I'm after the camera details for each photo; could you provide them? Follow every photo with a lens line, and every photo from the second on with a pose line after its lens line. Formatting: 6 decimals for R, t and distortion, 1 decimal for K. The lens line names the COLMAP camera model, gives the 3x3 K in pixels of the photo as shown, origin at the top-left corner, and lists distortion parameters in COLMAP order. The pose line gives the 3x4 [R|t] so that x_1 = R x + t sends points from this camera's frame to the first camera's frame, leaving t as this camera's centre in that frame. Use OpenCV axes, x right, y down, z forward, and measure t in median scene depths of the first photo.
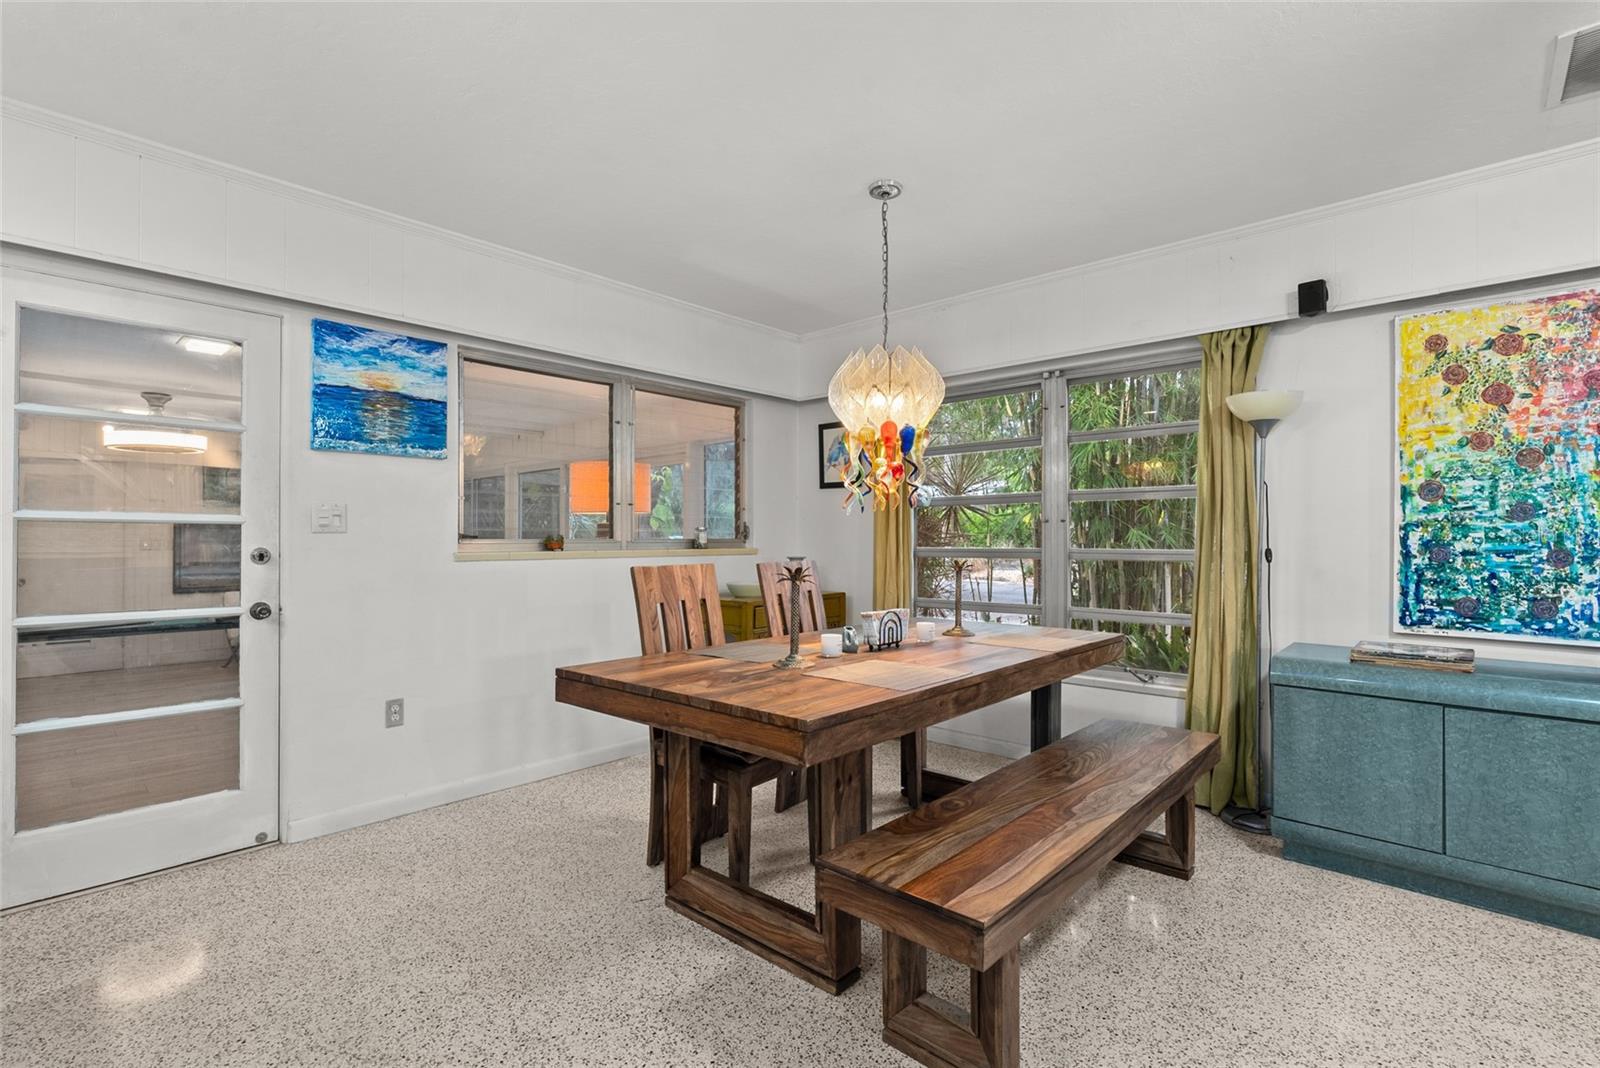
lens RADIAL K [[731.0, 0, 795.8], [0, 731.0, 536.8], [0, 0, 1]] dist [0.001476, -0.000220]
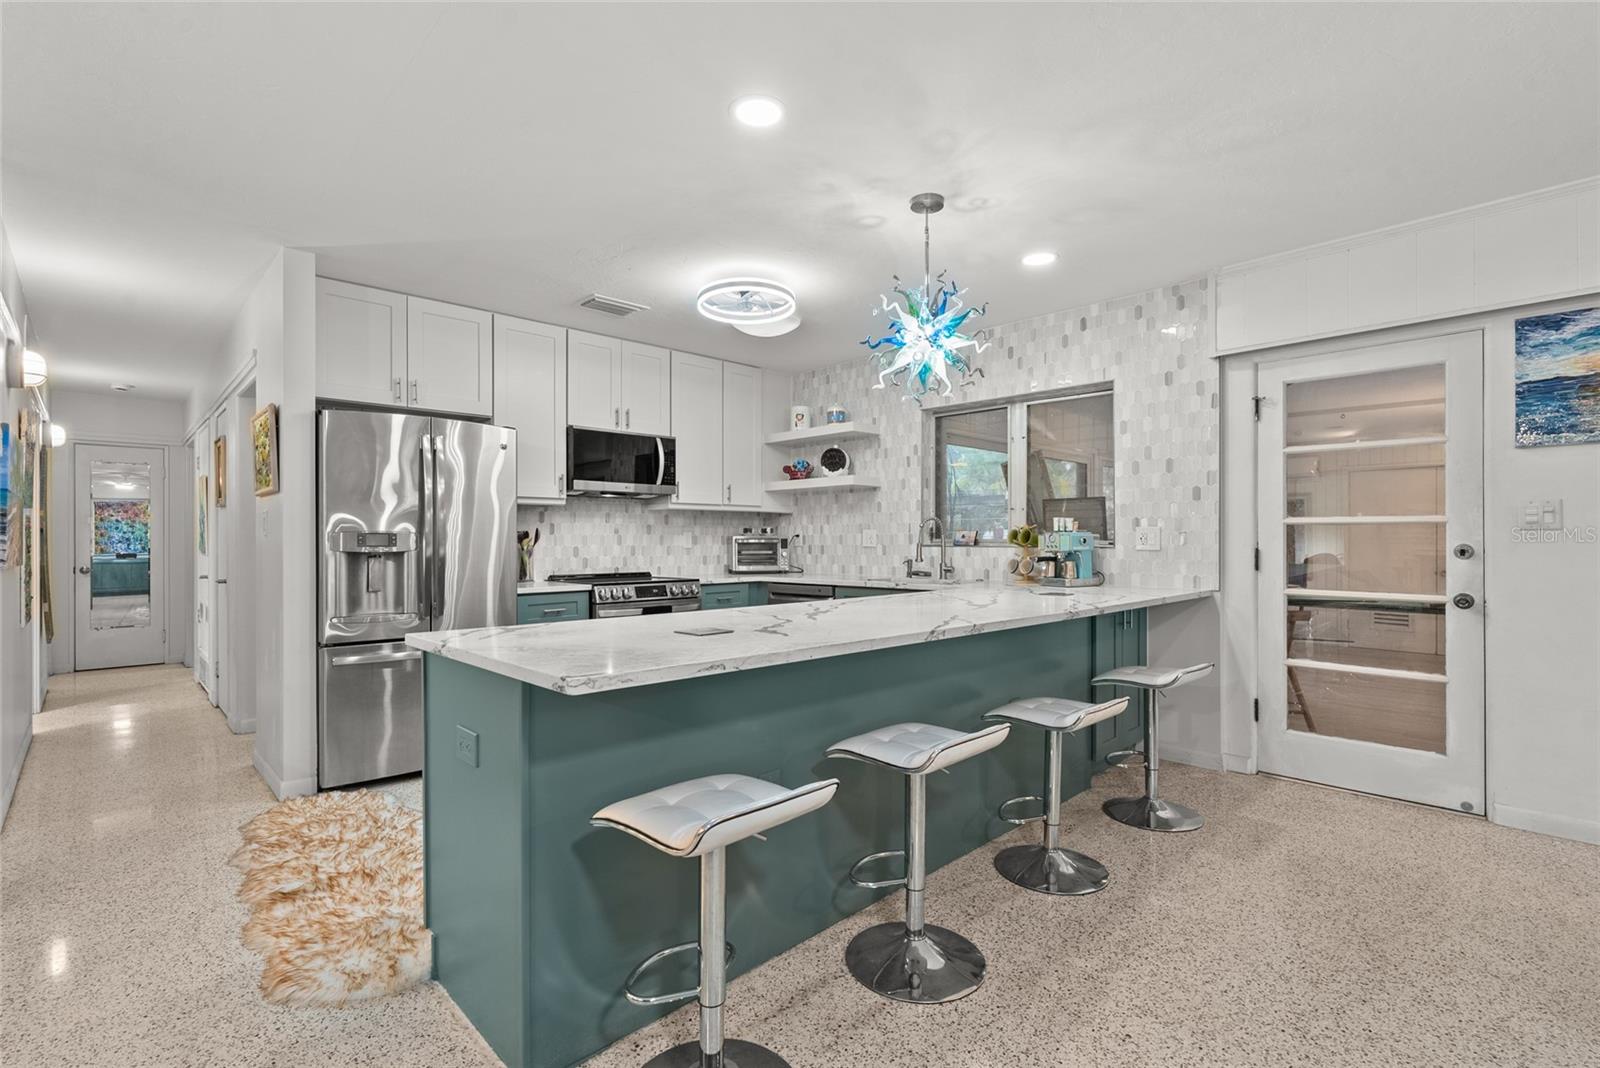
lens RADIAL K [[731.0, 0, 791.9], [0, 731.0, 539.5], [0, 0, 1]] dist [0.001476, -0.000220]
pose [[-0.062380, -0.000768, -0.998052, 0.433226], [0.006857, 0.999976, -0.001198, 0.002342], [0.998029, -0.006918, -0.062373, 0.053831]]
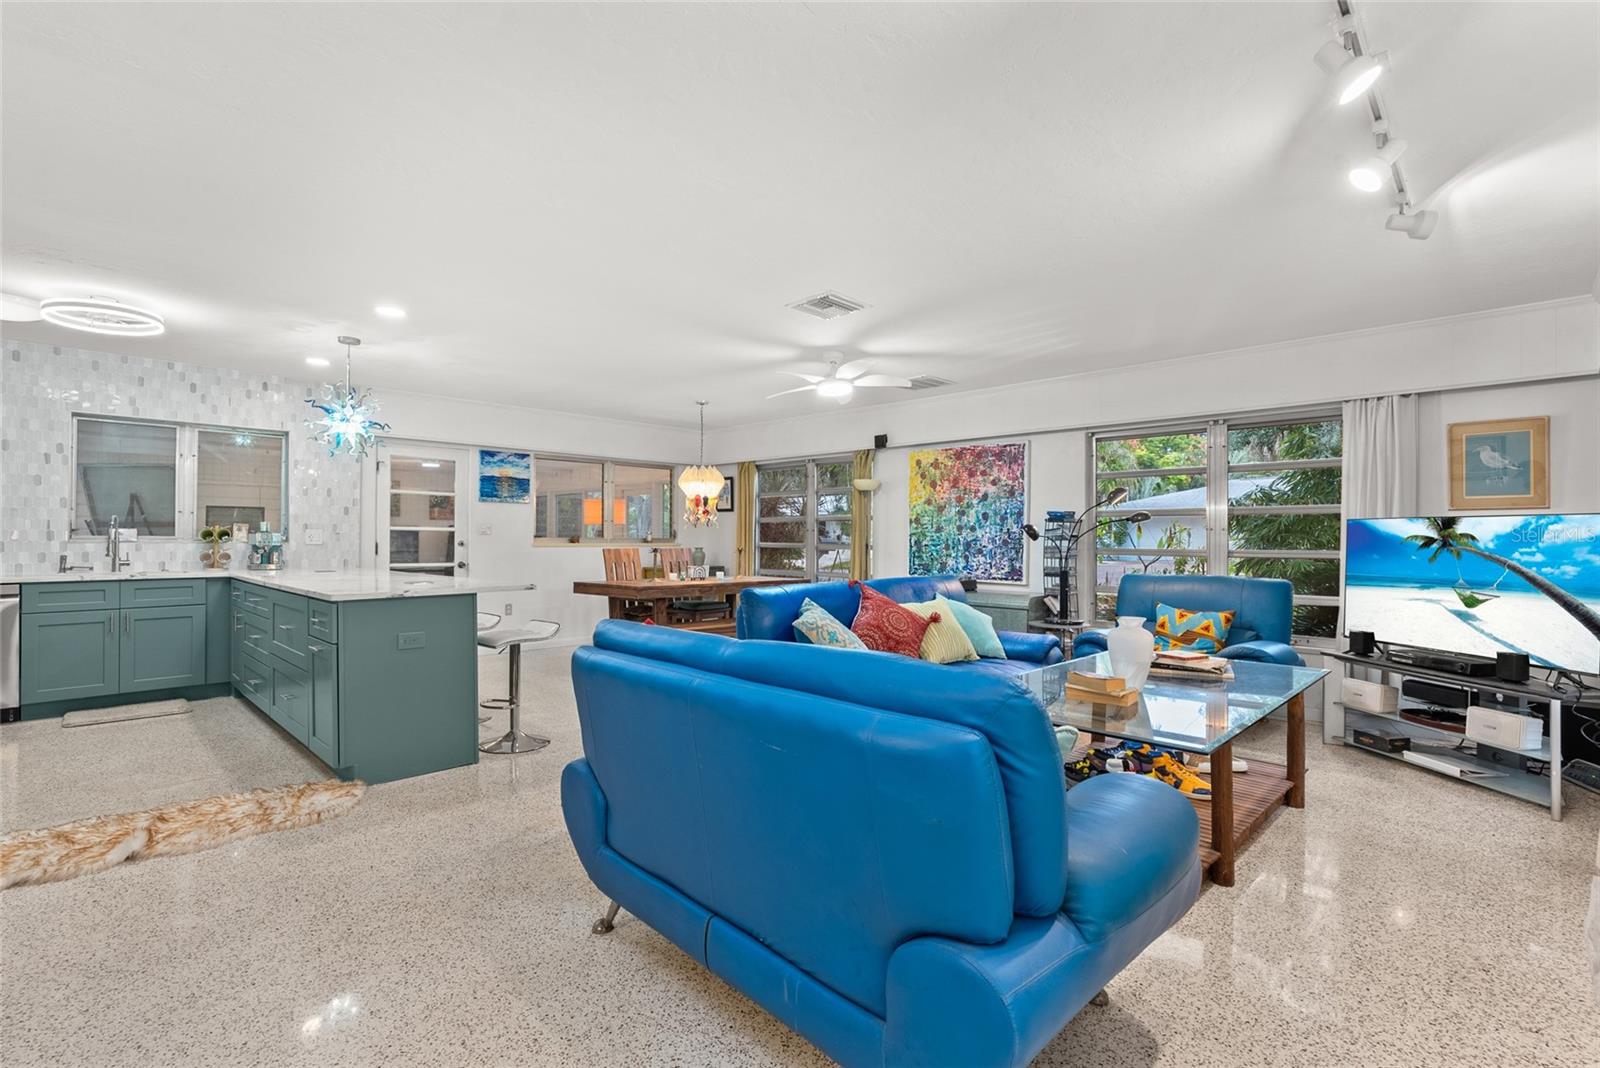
lens RADIAL K [[731.0, 0, 795.4], [0, 731.0, 535.9], [0, 0, 1]] dist [0.001476, -0.000220]
pose [[0.999418, 0.006022, -0.033572, 0.527281], [-0.005983, 0.999981, 0.001260, -0.011288], [0.033579, -0.001058, 0.999436, -1.524913]]
